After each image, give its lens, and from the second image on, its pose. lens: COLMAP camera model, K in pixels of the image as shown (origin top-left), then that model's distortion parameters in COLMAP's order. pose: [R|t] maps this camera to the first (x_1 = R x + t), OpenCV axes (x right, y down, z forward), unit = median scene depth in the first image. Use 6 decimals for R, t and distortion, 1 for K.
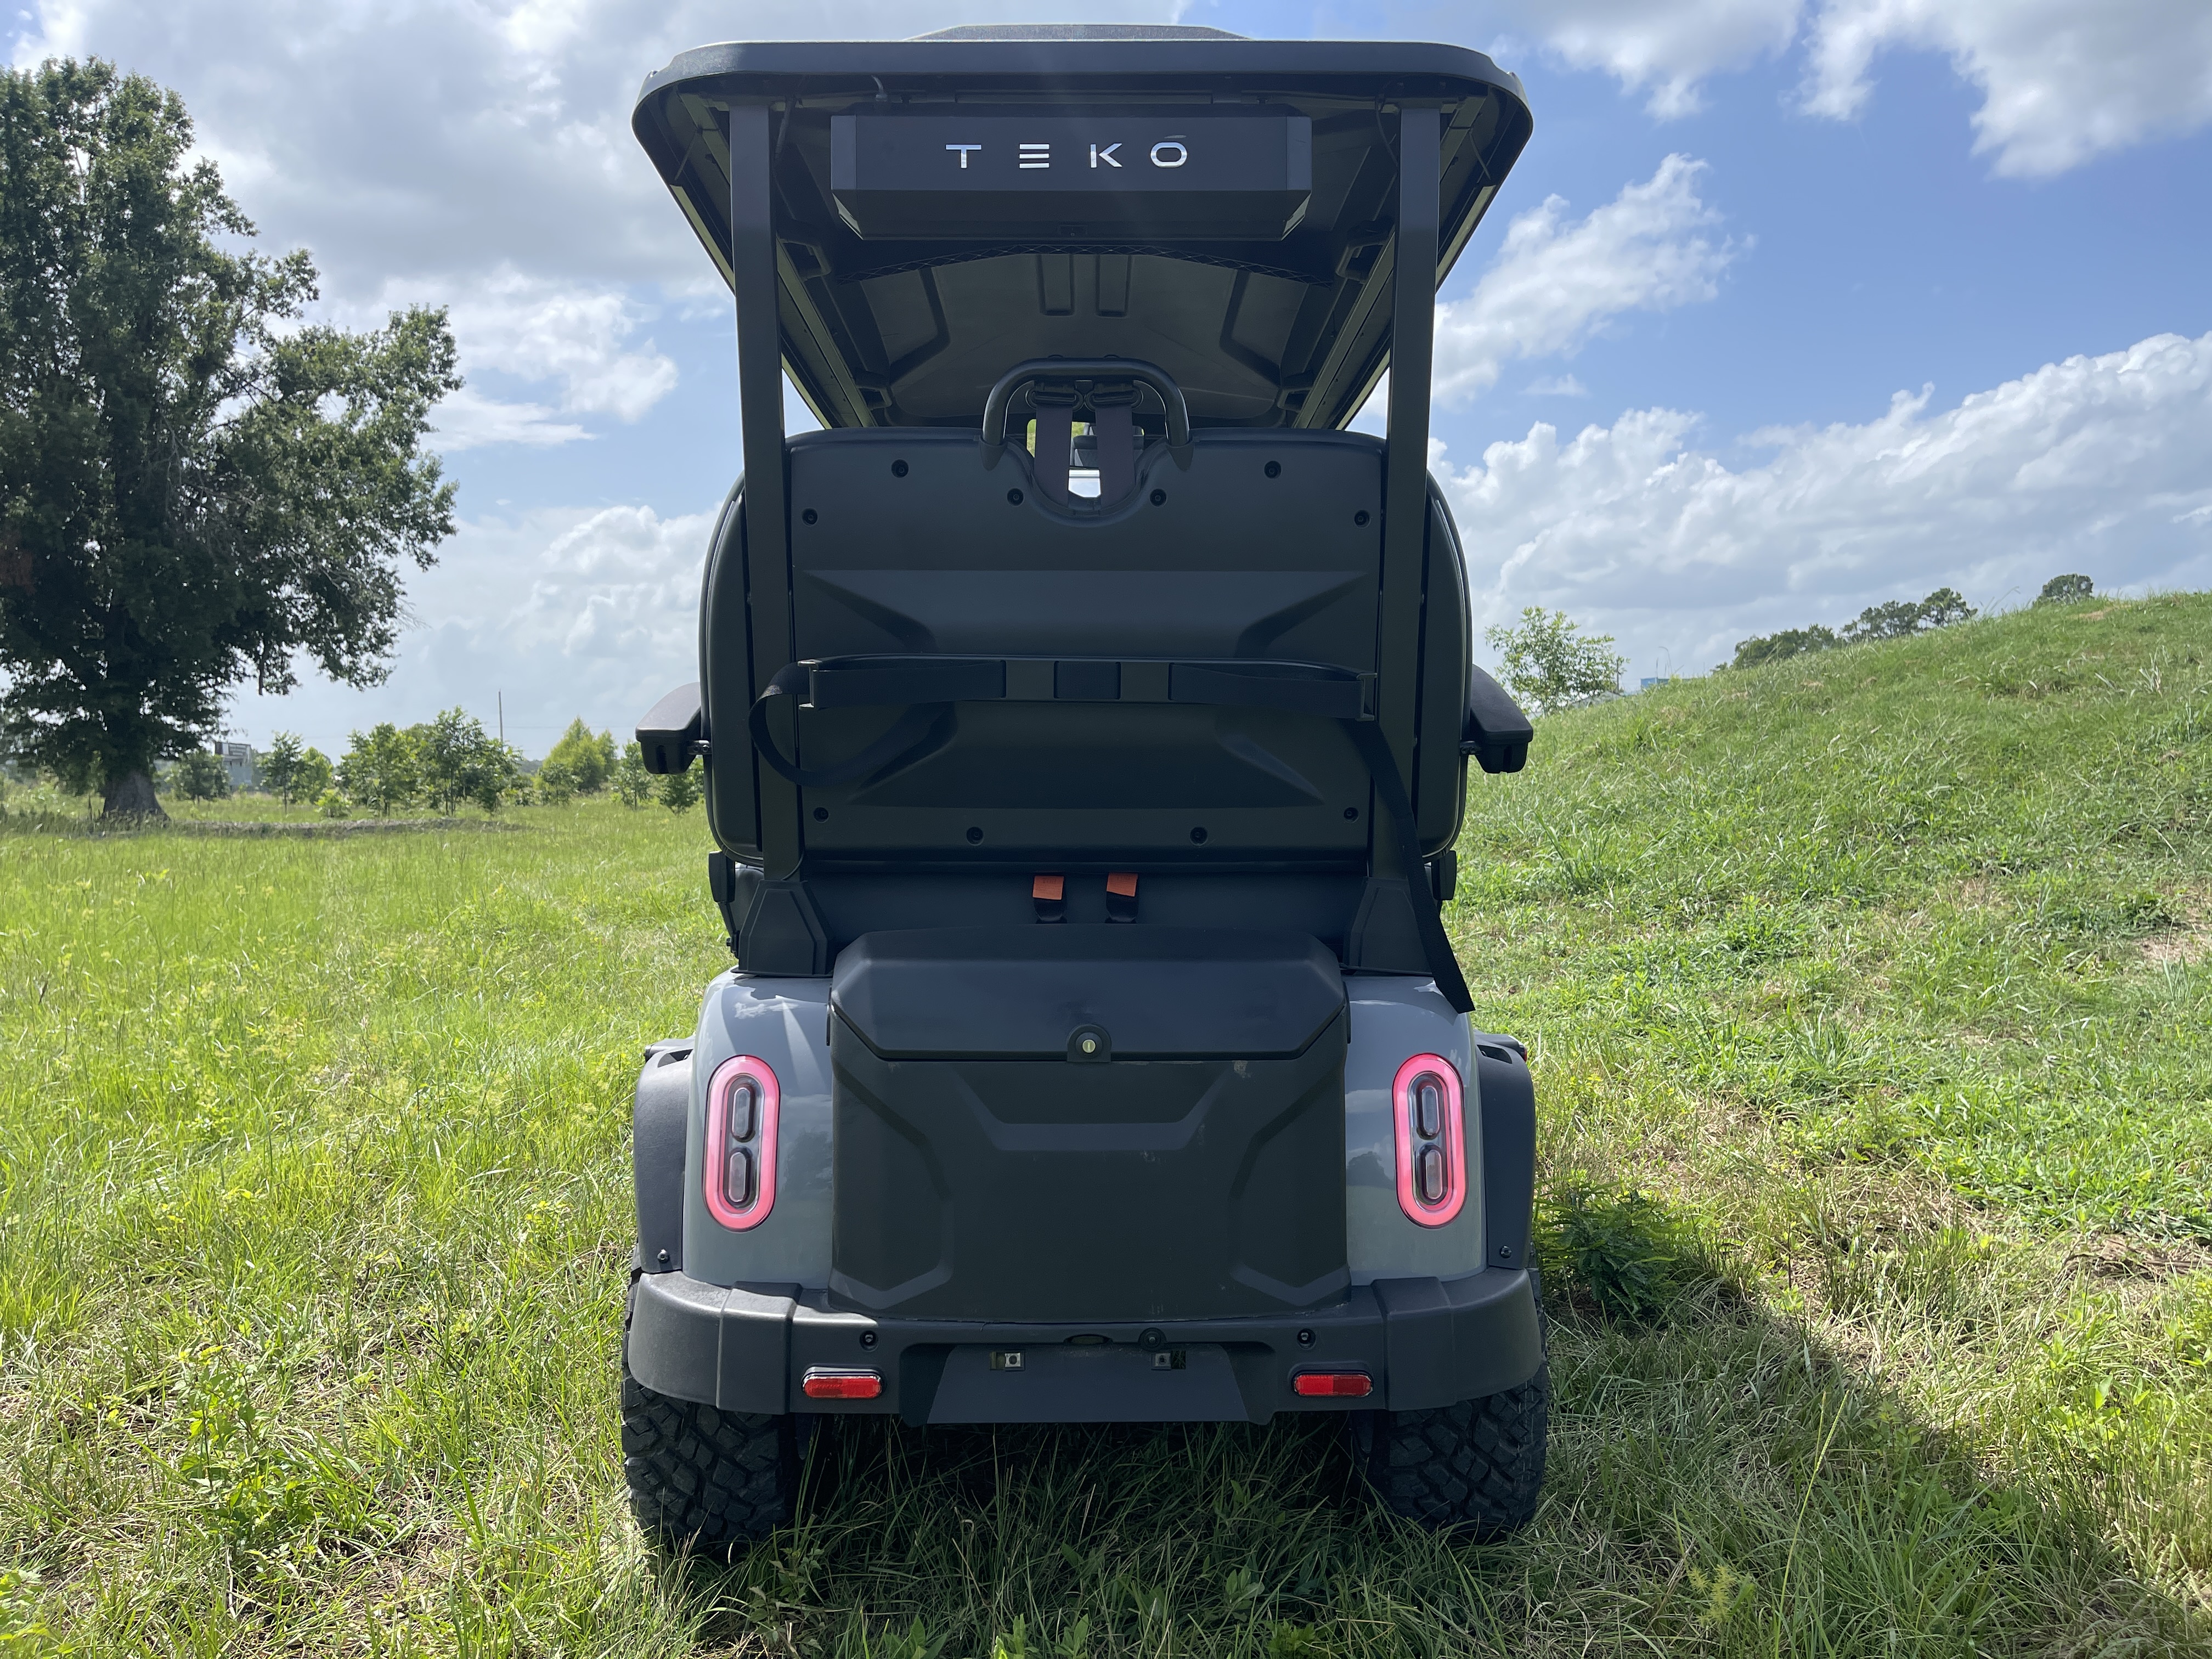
lens RADIAL K [[1679.9, 0, 1097.9], [0, 1679.9, 814.1], [0, 0, 1]] dist [0.071922, -0.075320]
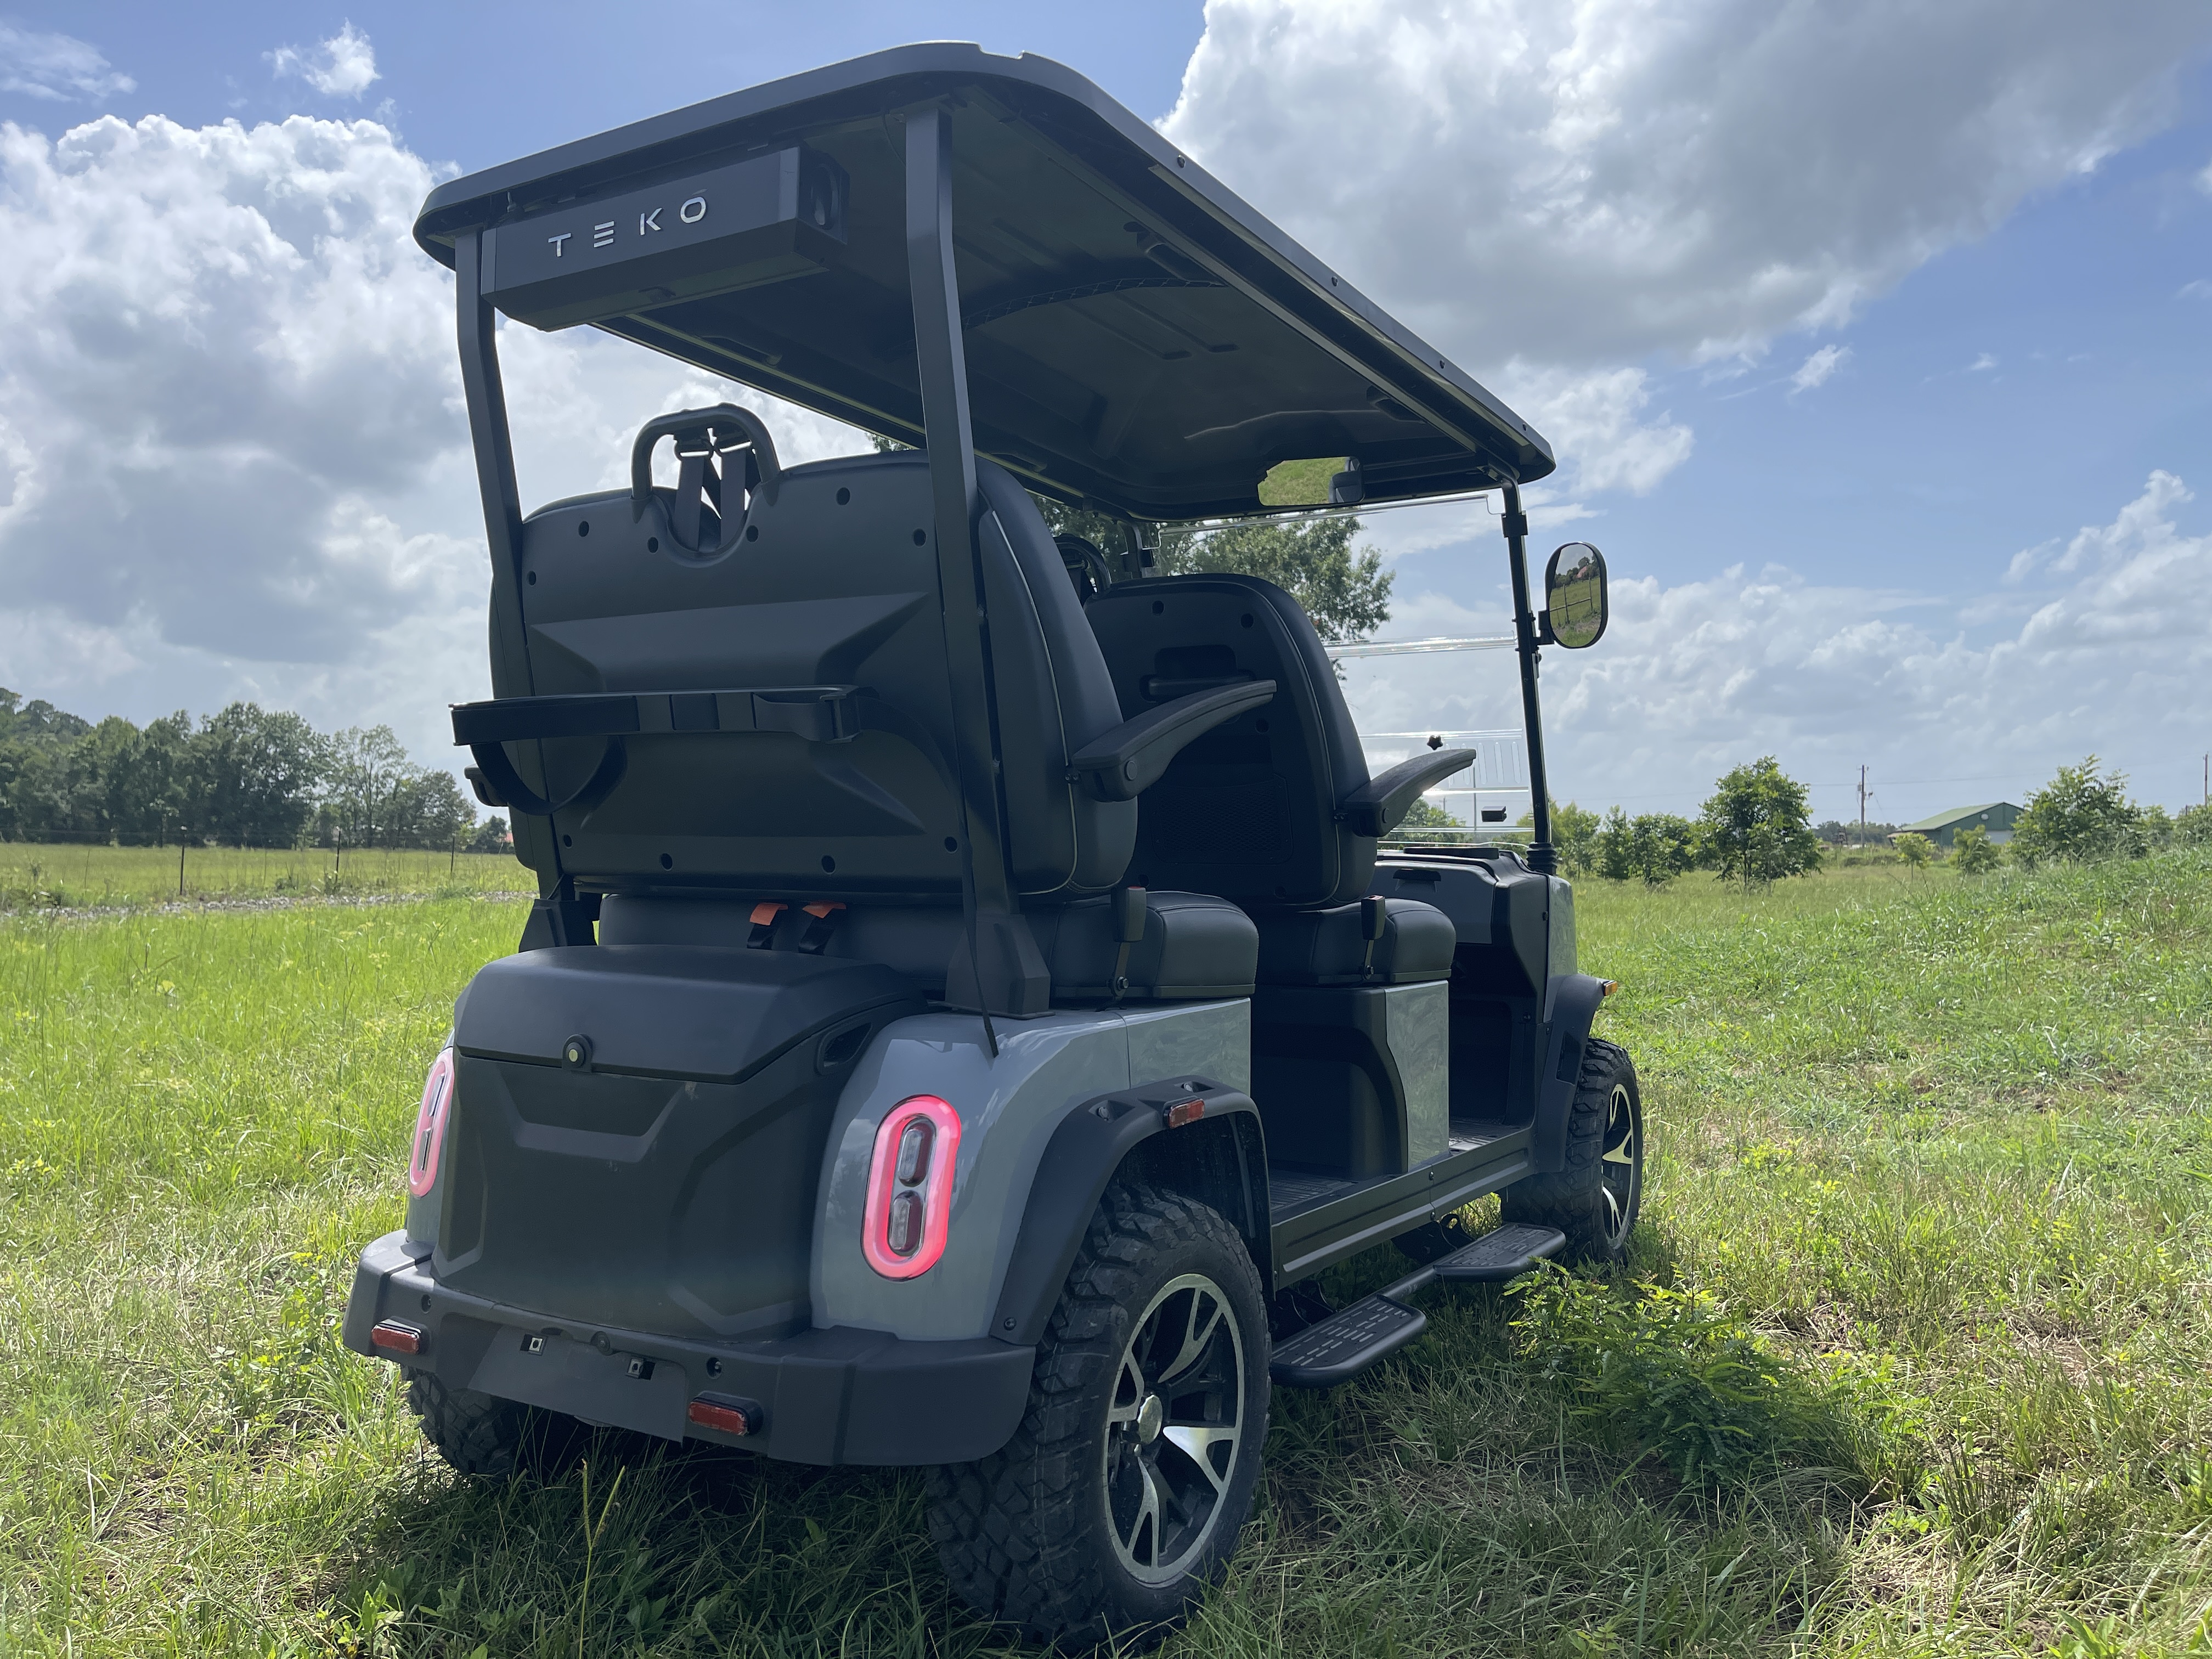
lens RADIAL K [[1679.9, 0, 1095.7], [0, 1679.9, 817.5], [0, 0, 1]] dist [0.071922, -0.075320]
pose [[0.835678, -0.002719, -0.549213, 0.808760], [-0.020266, 0.999154, -0.035784, 0.018705], [0.548846, 0.041034, 0.834916, 0.266030]]
